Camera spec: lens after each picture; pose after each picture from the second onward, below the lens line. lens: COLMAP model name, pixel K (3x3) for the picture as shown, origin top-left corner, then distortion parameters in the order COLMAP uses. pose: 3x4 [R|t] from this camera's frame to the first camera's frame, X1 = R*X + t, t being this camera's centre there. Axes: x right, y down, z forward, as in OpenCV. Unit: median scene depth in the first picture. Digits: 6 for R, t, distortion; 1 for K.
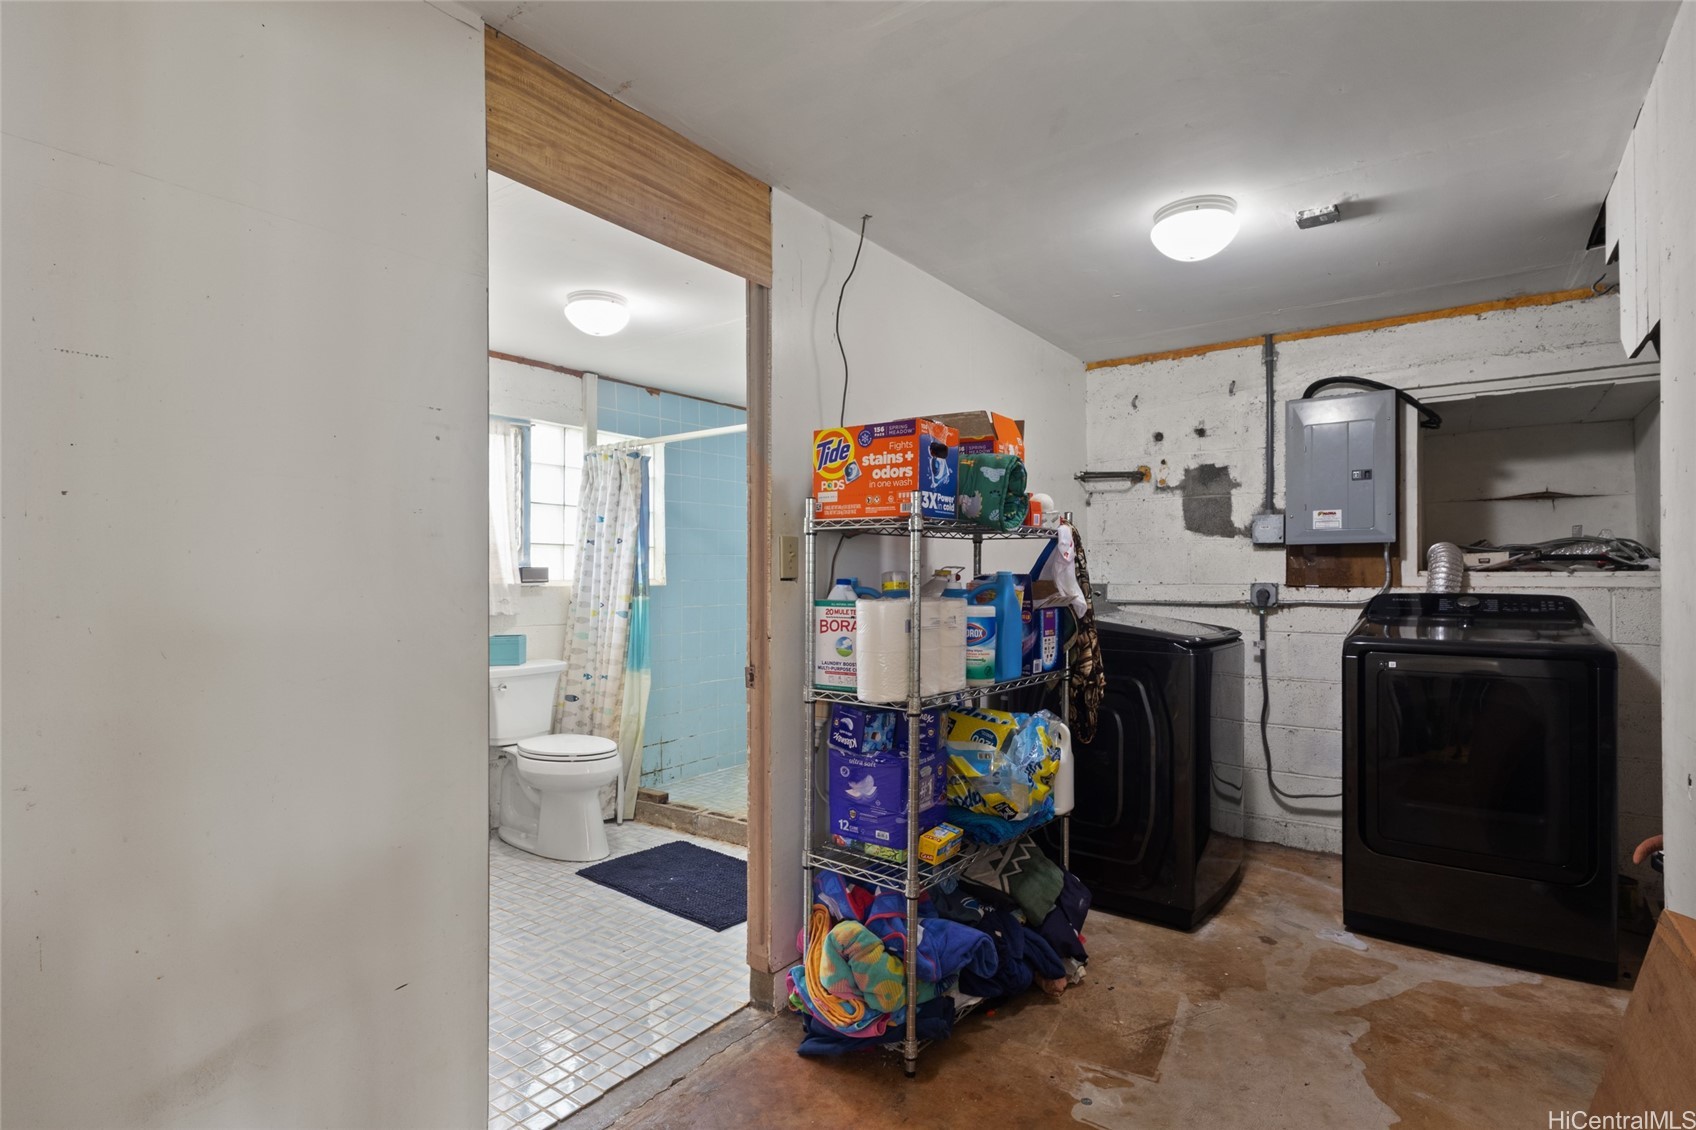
lens RADIAL K [[864.1, 0, 850.5], [0, 864.1, 558.2], [0, 0, 1]] dist [0.003104, 0.000443]
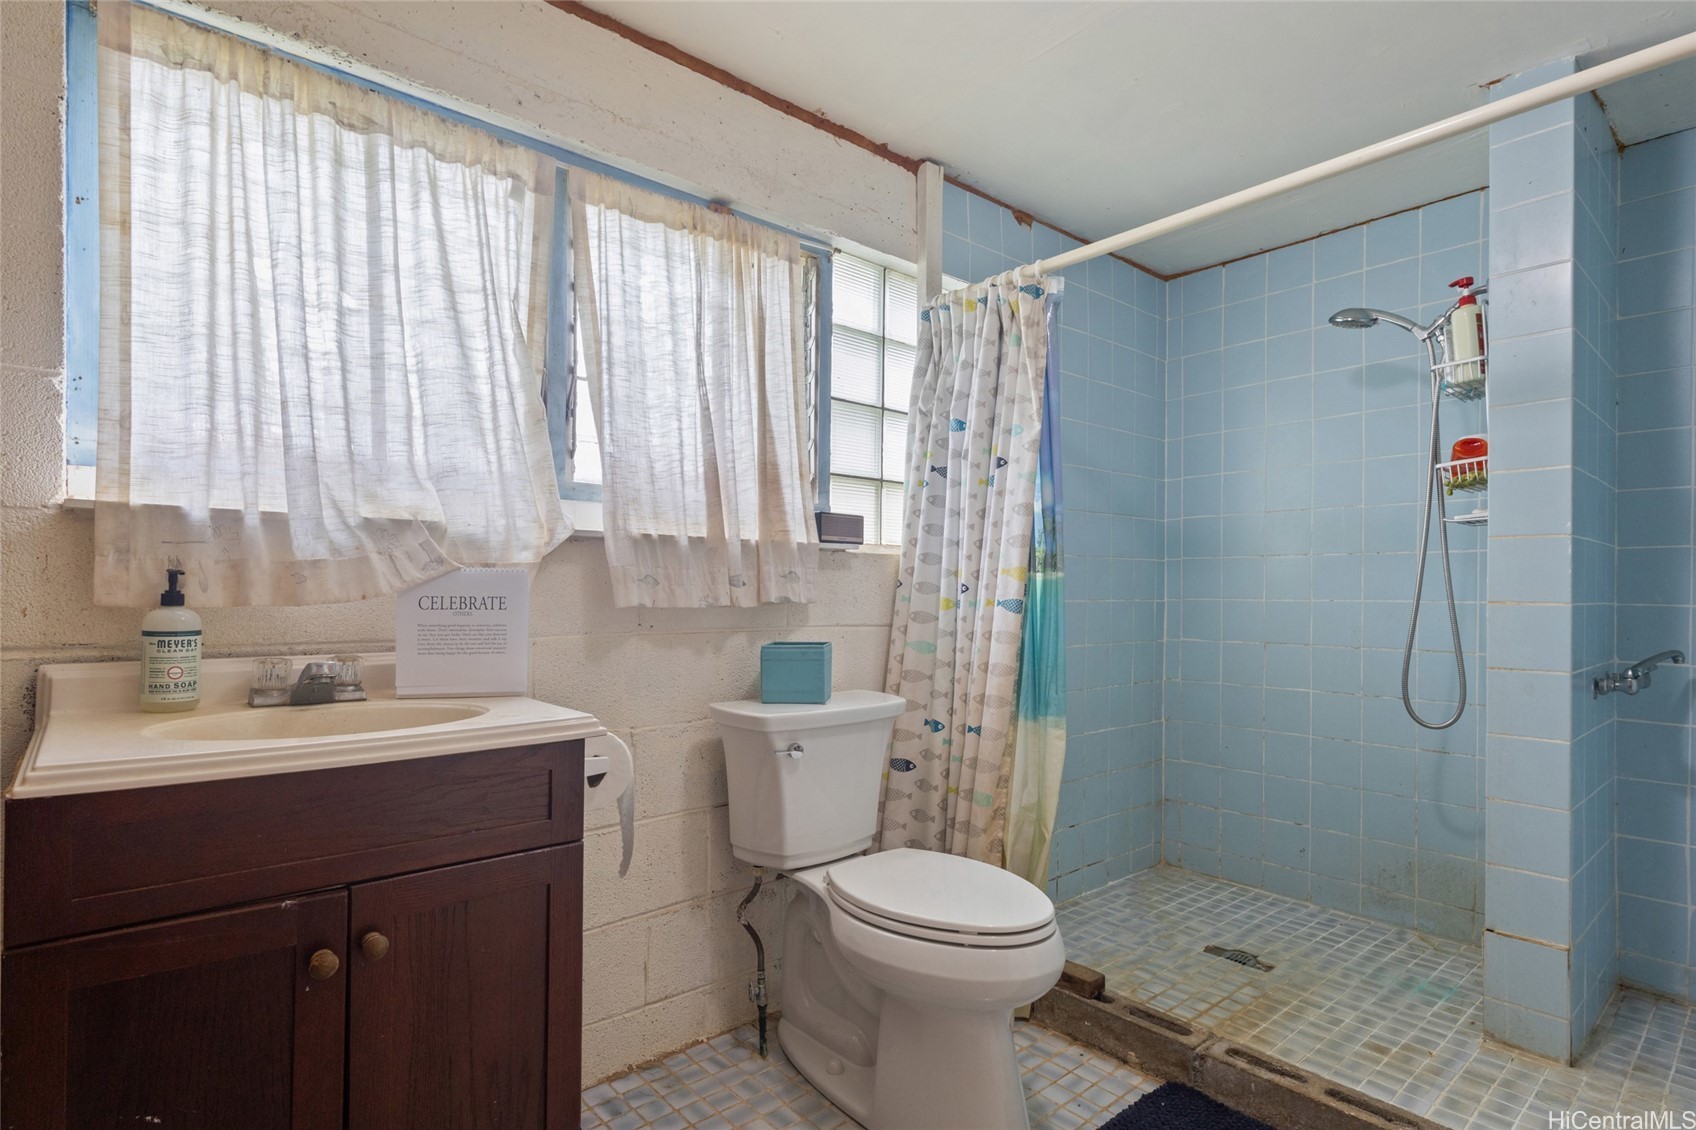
lens RADIAL K [[864.1, 0, 844.4], [0, 864.1, 575.7], [0, 0, 1]] dist [0.003104, 0.000443]
pose [[0.970374, 0.006067, -0.241531, -0.232505], [-0.006565, 0.999978, -0.001255, 0.047752], [0.241518, 0.002803, 0.970392, 0.482721]]
